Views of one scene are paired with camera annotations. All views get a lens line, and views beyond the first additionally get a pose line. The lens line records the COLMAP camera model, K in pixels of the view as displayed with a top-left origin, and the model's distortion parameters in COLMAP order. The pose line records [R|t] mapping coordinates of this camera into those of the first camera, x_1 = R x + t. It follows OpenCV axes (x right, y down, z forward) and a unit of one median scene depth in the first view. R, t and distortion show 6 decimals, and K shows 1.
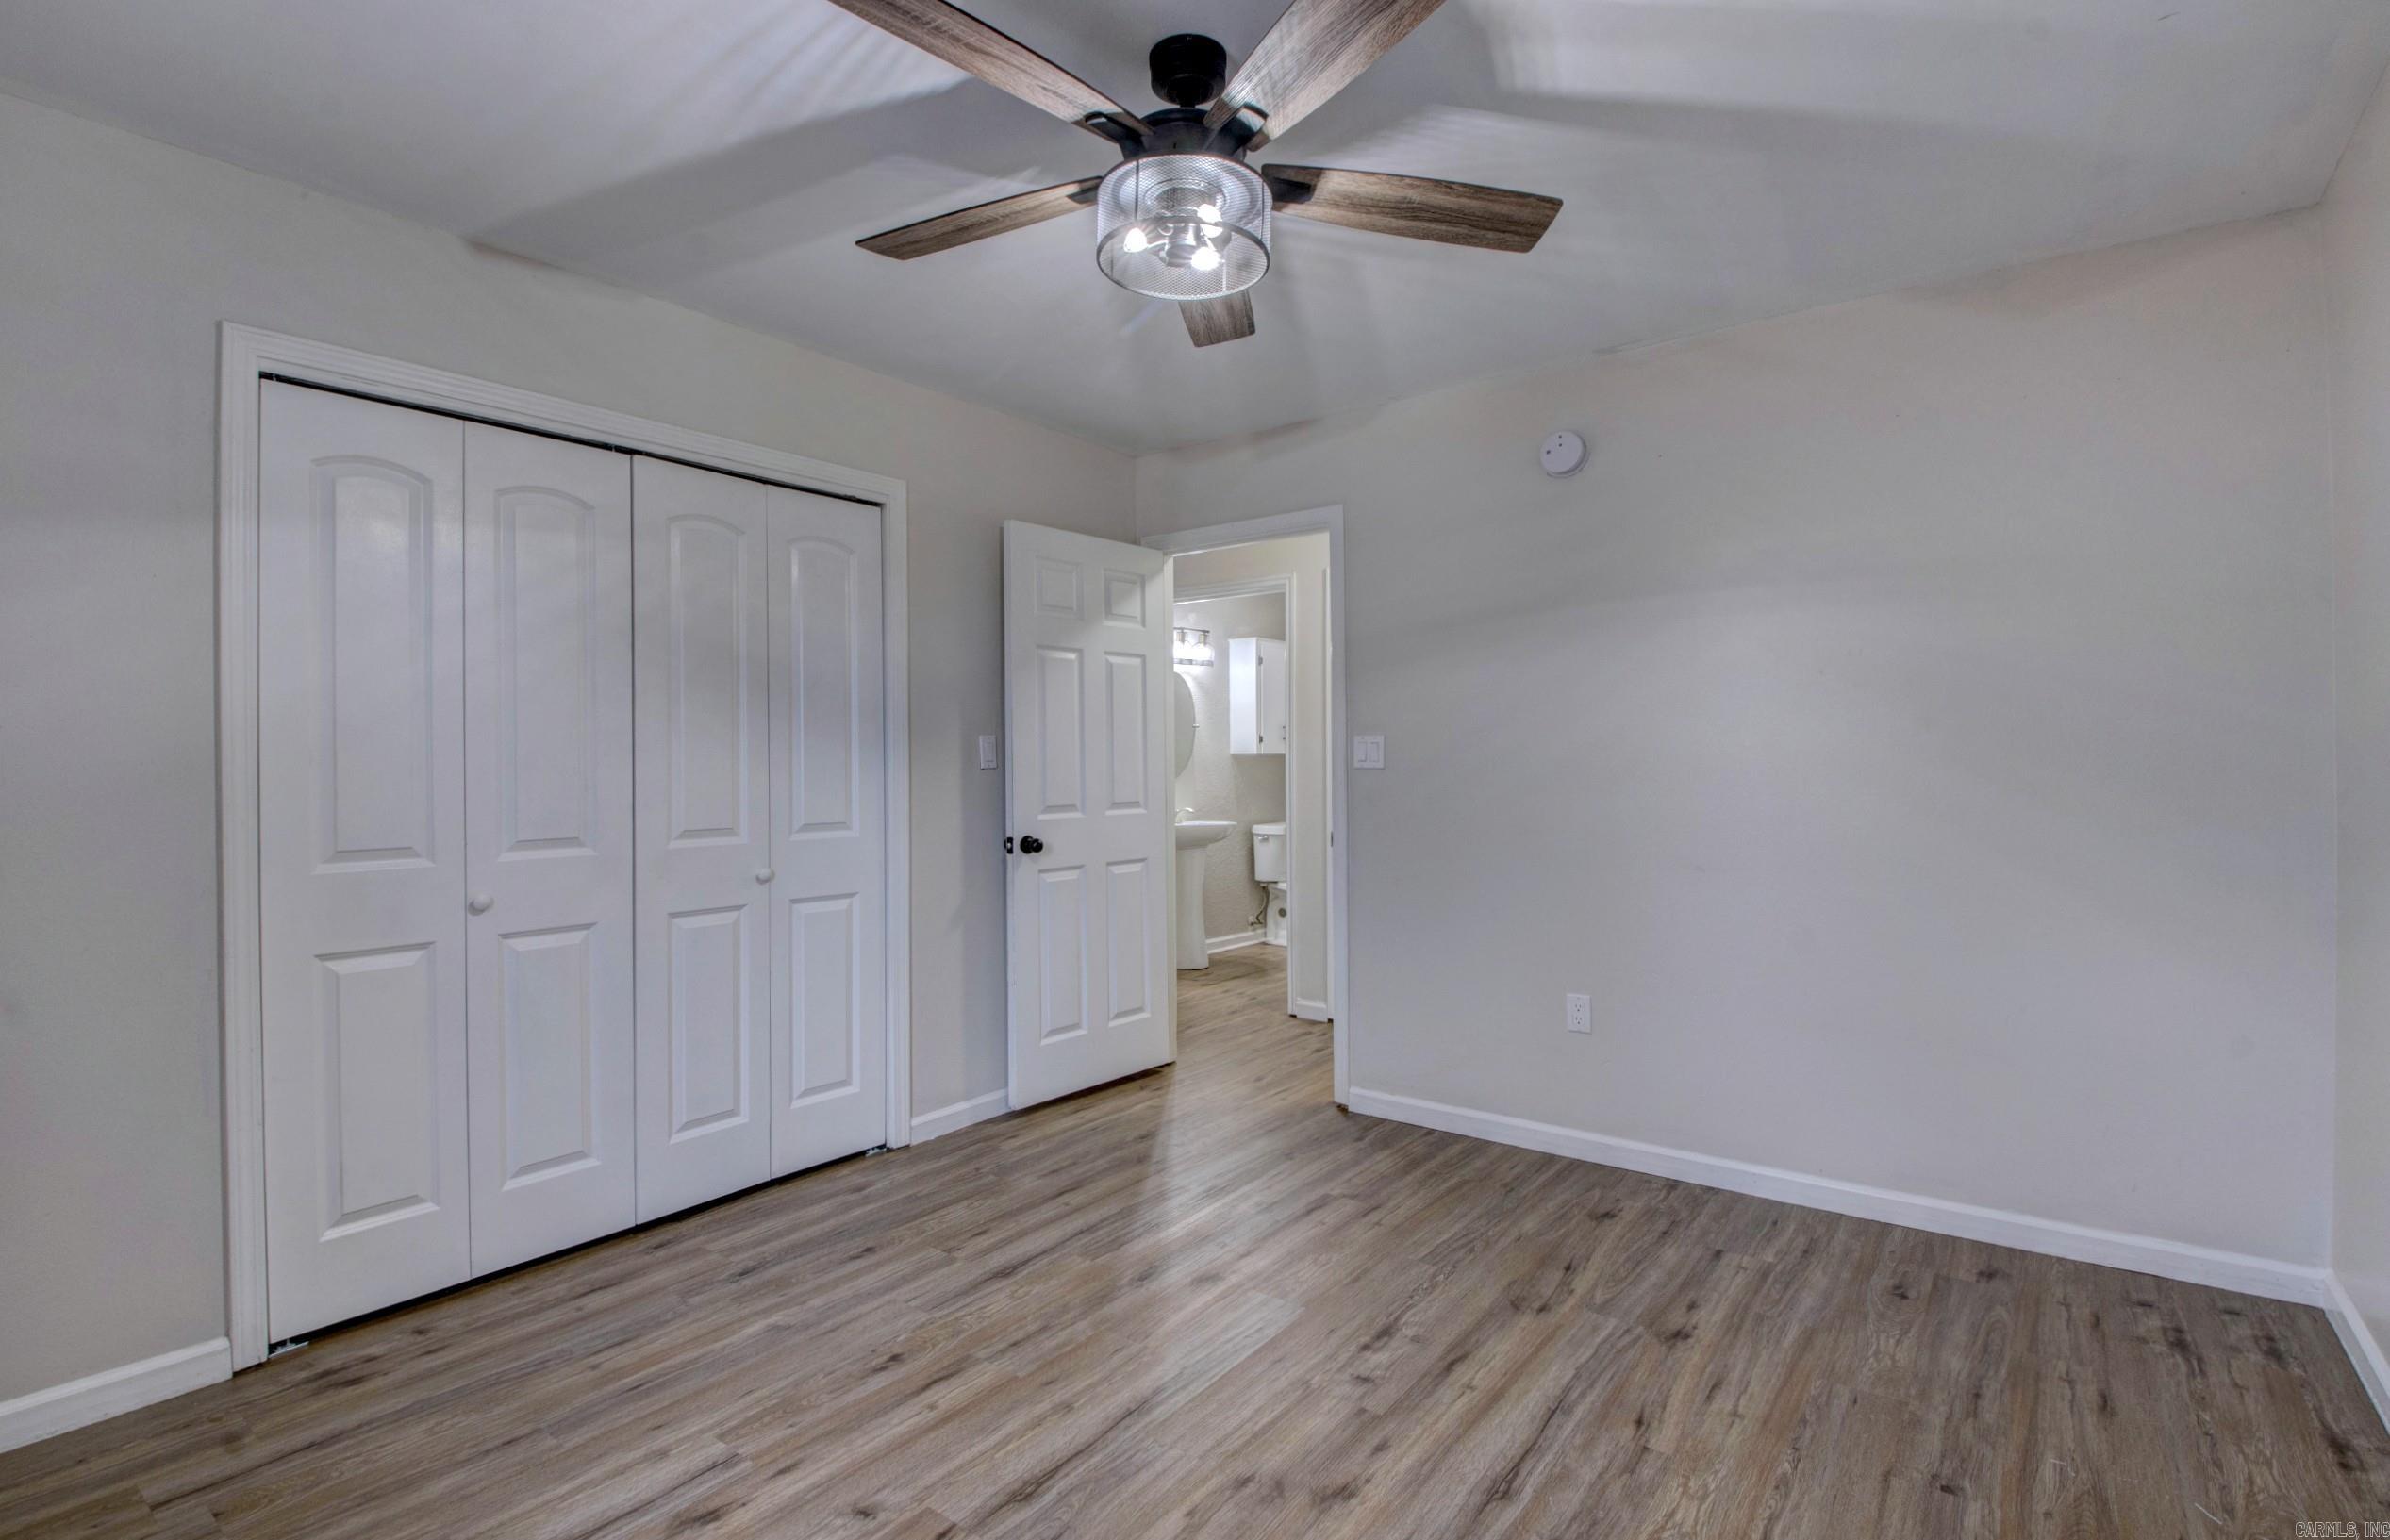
lens RADIAL K [[1112.8, 0, 1175.0], [0, 1112.8, 762.2], [0, 0, 1]] dist [0.022830, -0.028138]
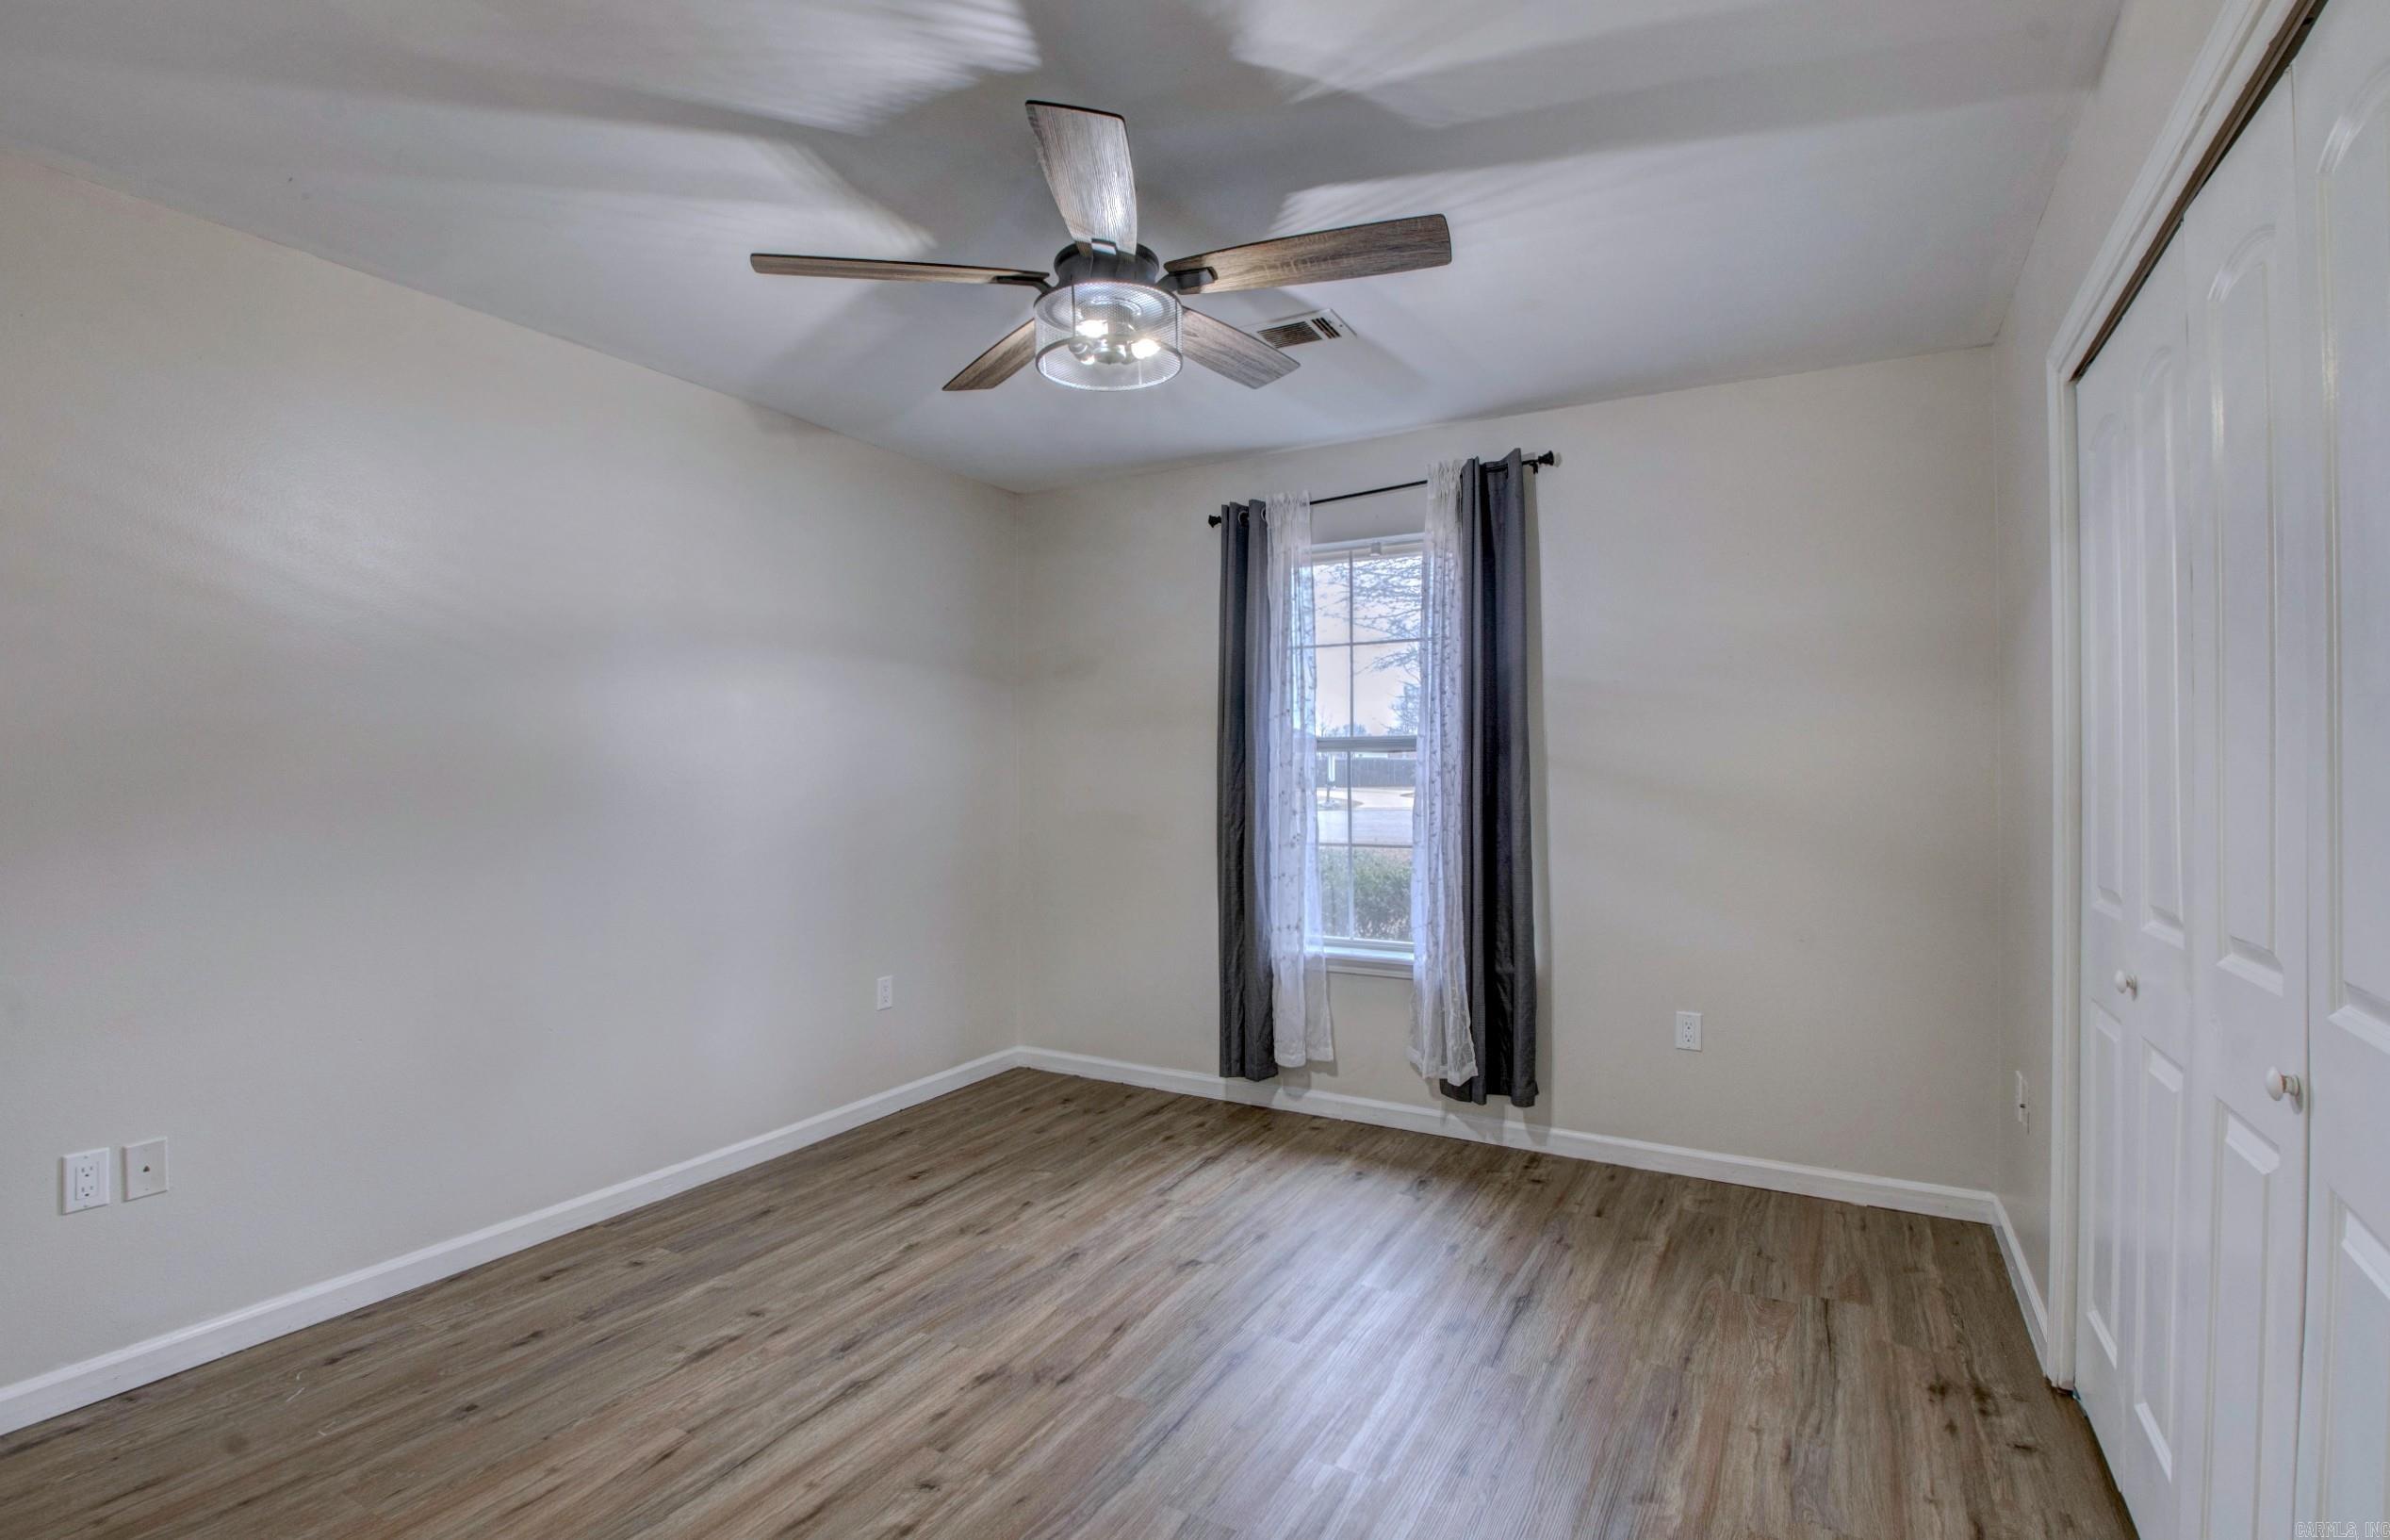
lens RADIAL K [[1122.6, 0, 1192.3], [0, 1122.6, 763.9], [0, 0, 1]] dist [0.025278, -0.032826]
pose [[-0.987778, 0.006524, -0.155730, 0.090027], [0.007963, 0.999931, -0.008622, -0.013946], [0.155663, -0.009756, -0.987762, 1.805118]]
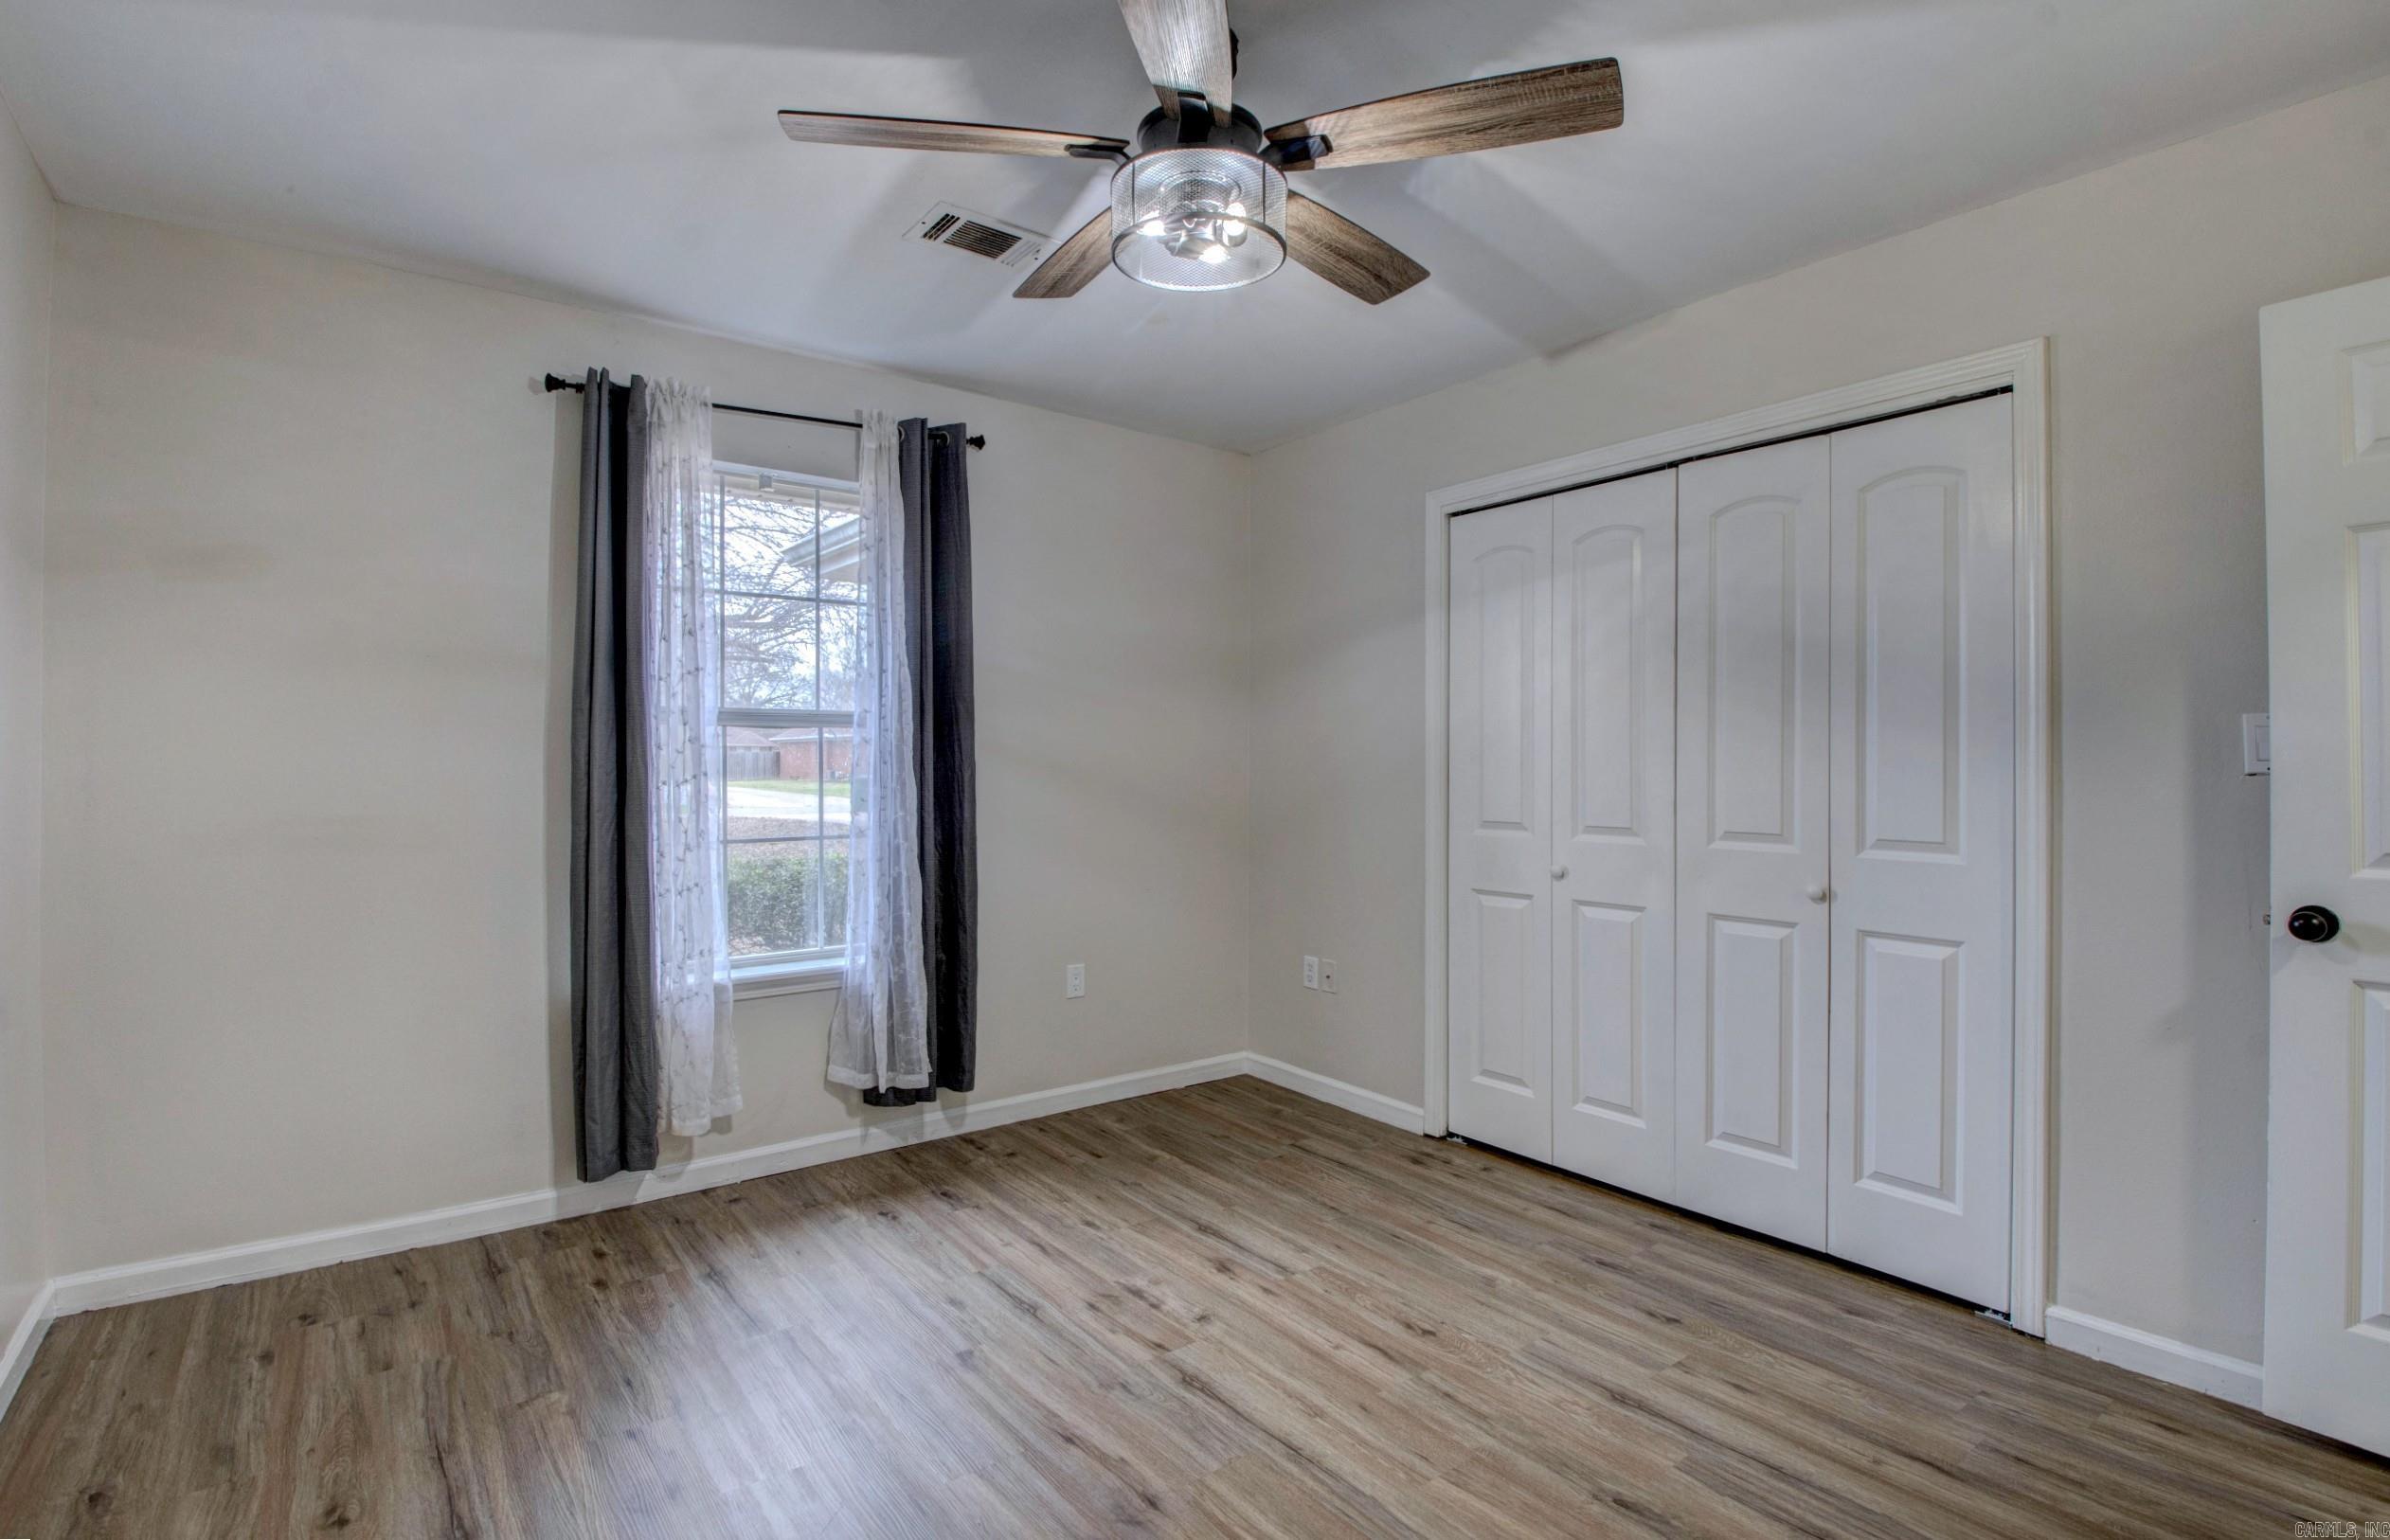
lens RADIAL K [[1122.5, 0, 1192.3], [0, 1122.5, 763.9], [0, 0, 1]] dist [0.025278, -0.032826]
pose [[-0.251491, 0.004199, -0.967851, 0.803582], [0.001807, 0.999991, 0.003869, -0.002980], [0.967858, -0.000776, -0.251496, 1.028197]]
